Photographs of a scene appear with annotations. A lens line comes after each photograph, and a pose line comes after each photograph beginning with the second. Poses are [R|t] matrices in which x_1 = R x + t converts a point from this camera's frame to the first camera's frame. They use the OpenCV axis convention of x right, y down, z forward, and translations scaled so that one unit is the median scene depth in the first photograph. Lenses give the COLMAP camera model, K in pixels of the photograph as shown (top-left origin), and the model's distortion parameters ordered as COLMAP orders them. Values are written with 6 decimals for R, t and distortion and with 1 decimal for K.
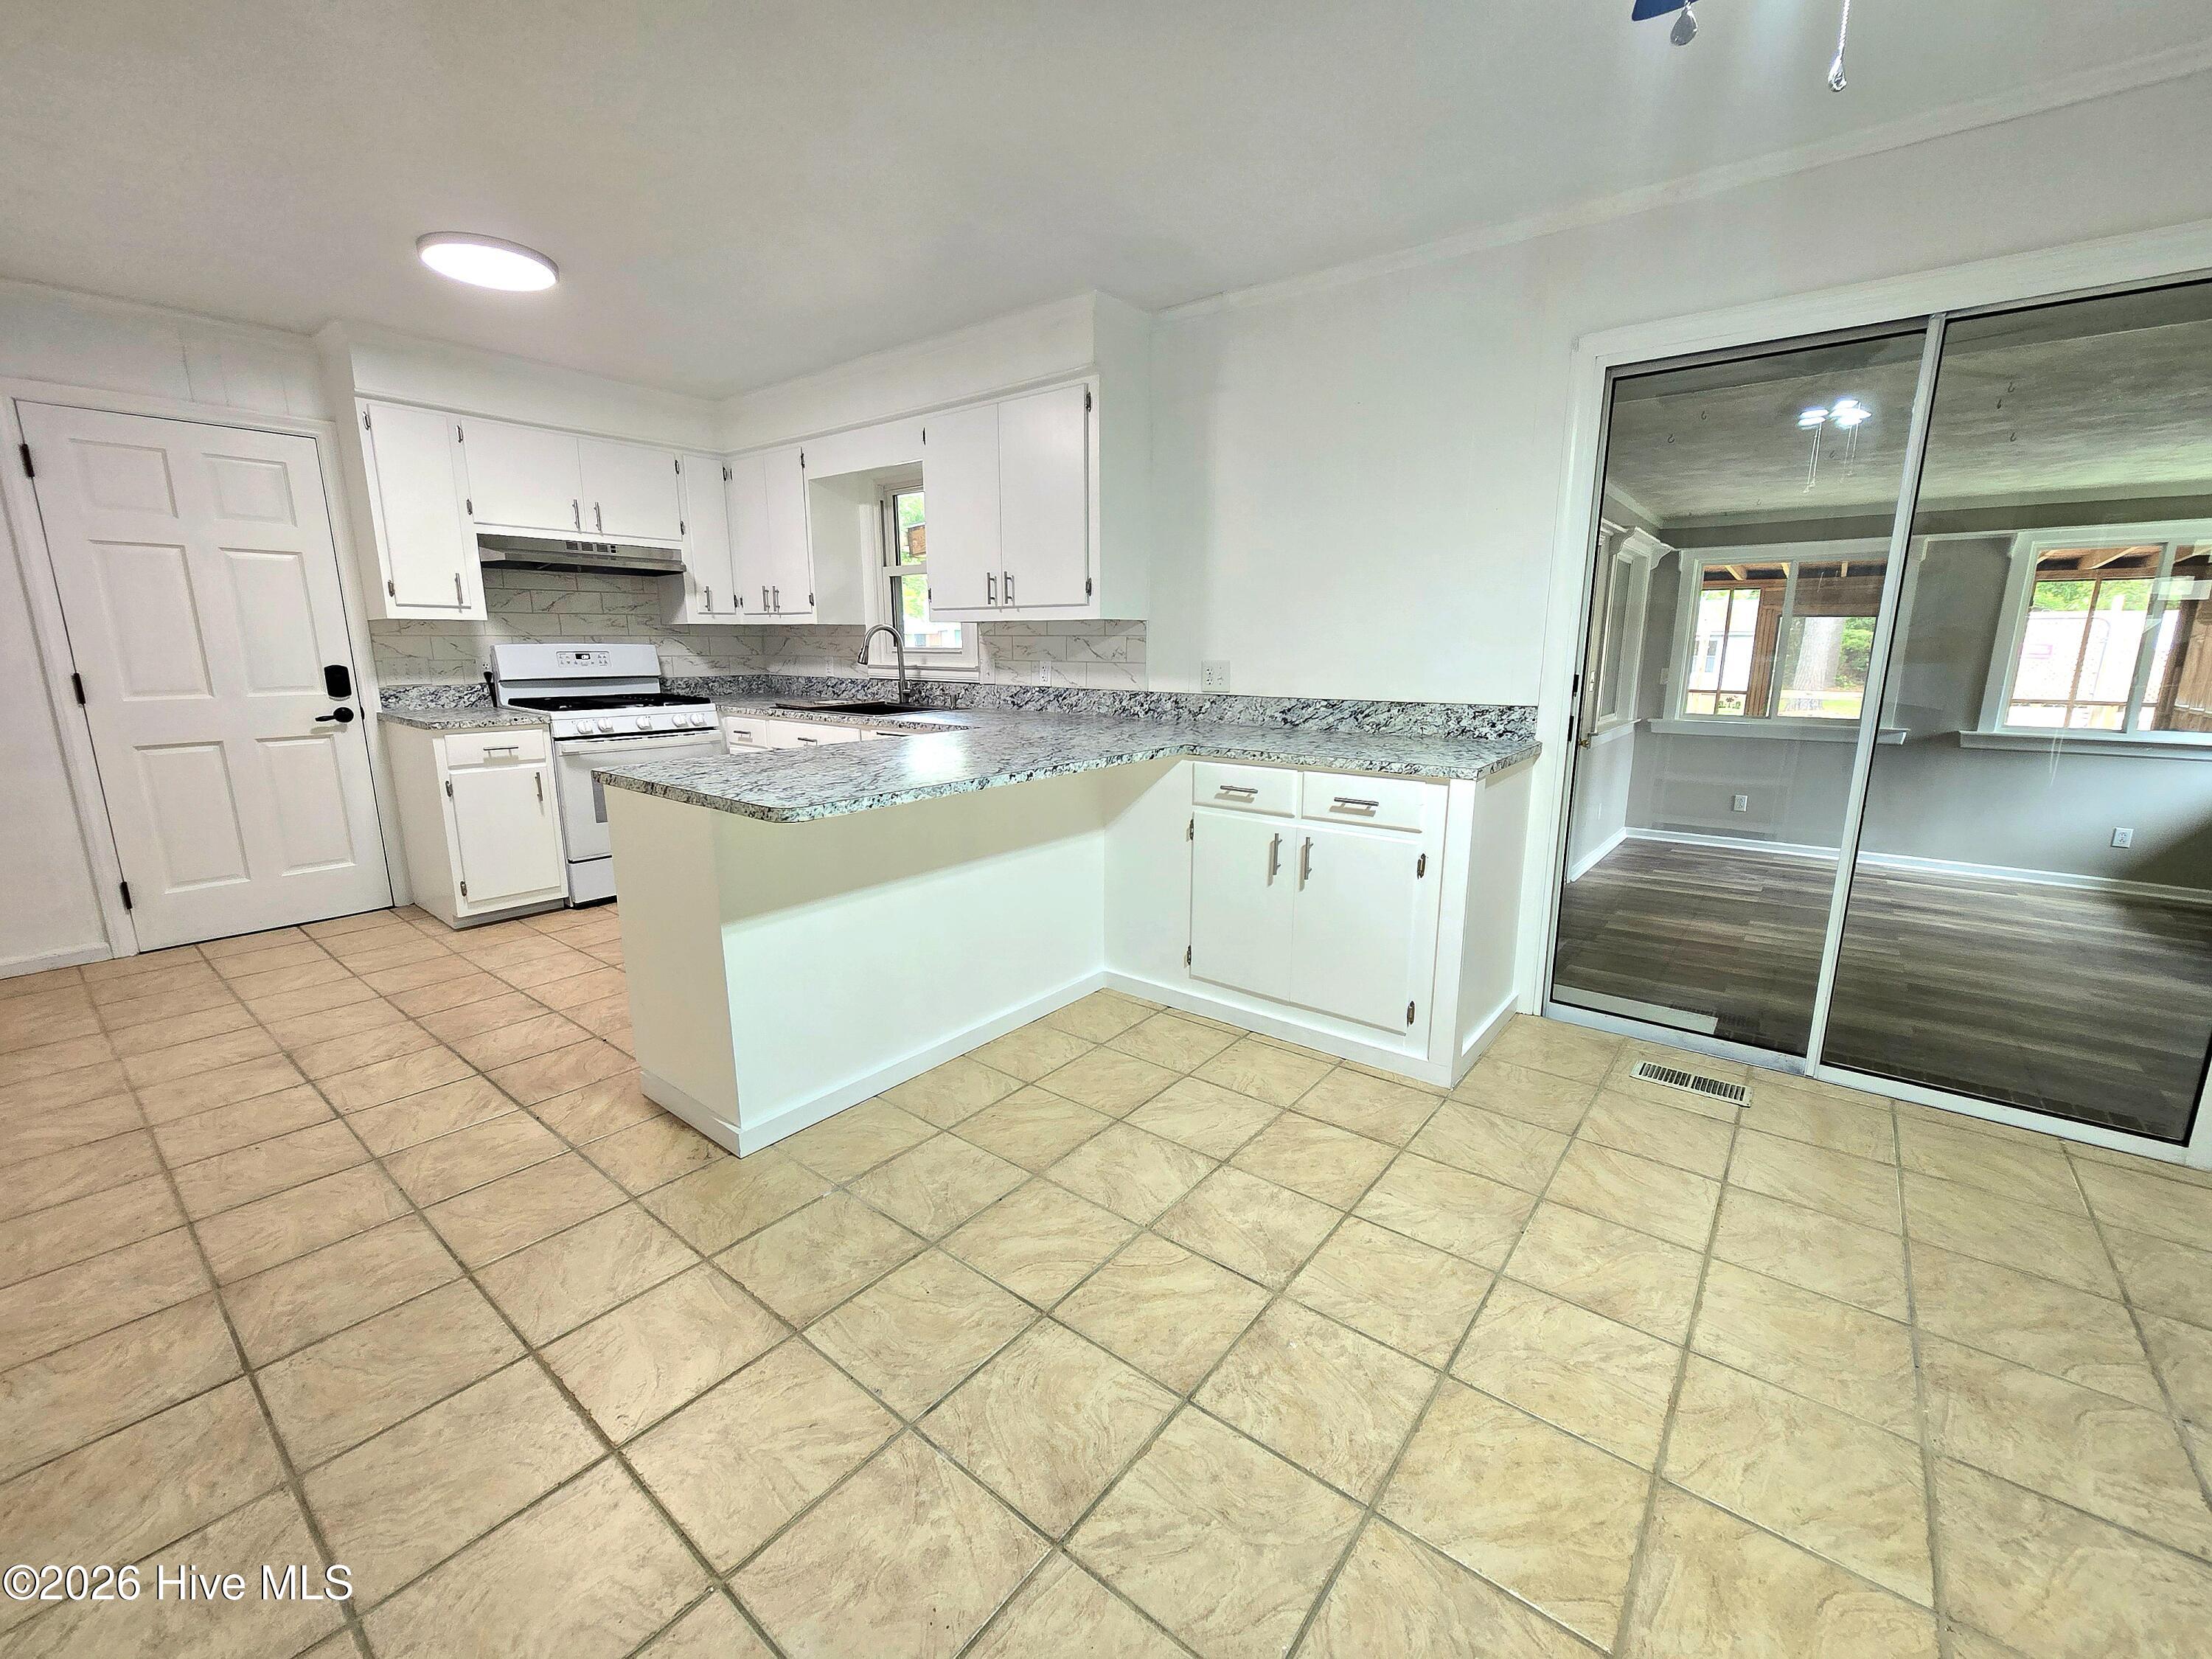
lens RADIAL K [[908.7, 0, 1111.2], [0, 908.7, 827.4], [0, 0, 1]] dist [-0.000028, -0.000104]
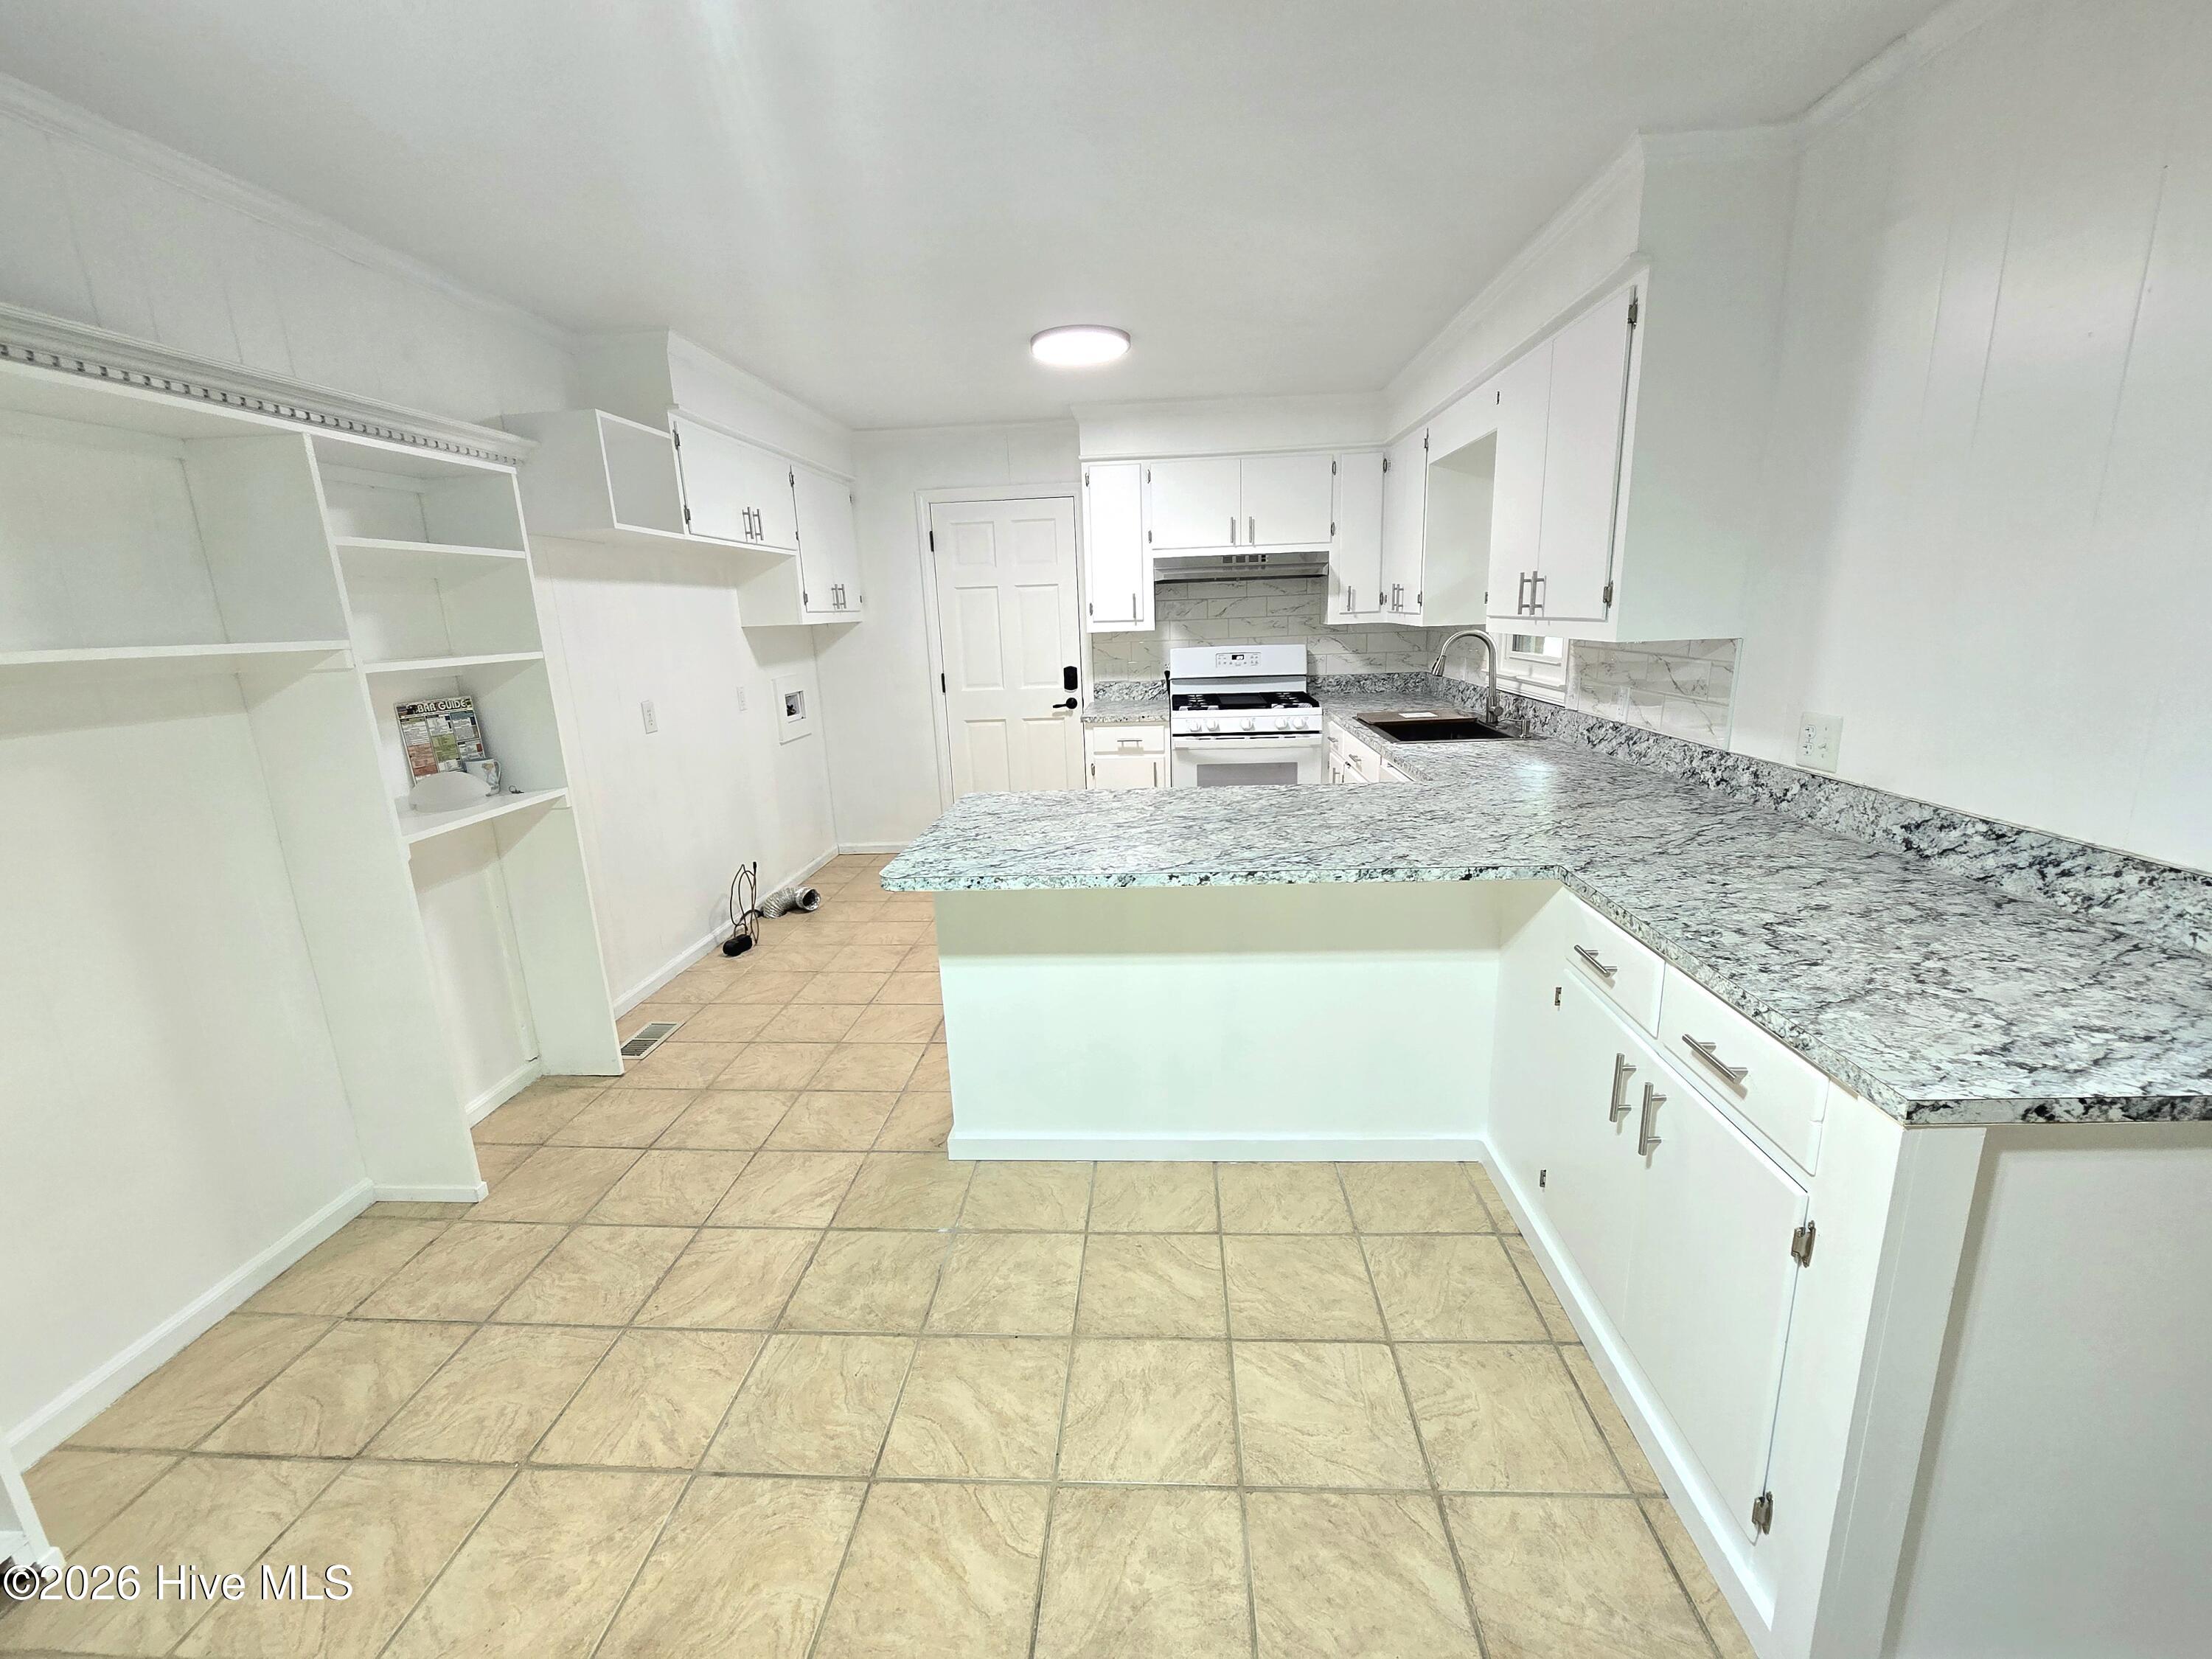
lens RADIAL K [[908.7, 0, 1111.2], [0, 908.7, 827.4], [0, 0, 1]] dist [-0.000028, -0.000104]
pose [[0.570934, 0.172061, -0.802764, 0.420564], [-0.130078, 0.984400, 0.118479, -0.156079], [0.810626, 0.036778, 0.584408, 0.384086]]
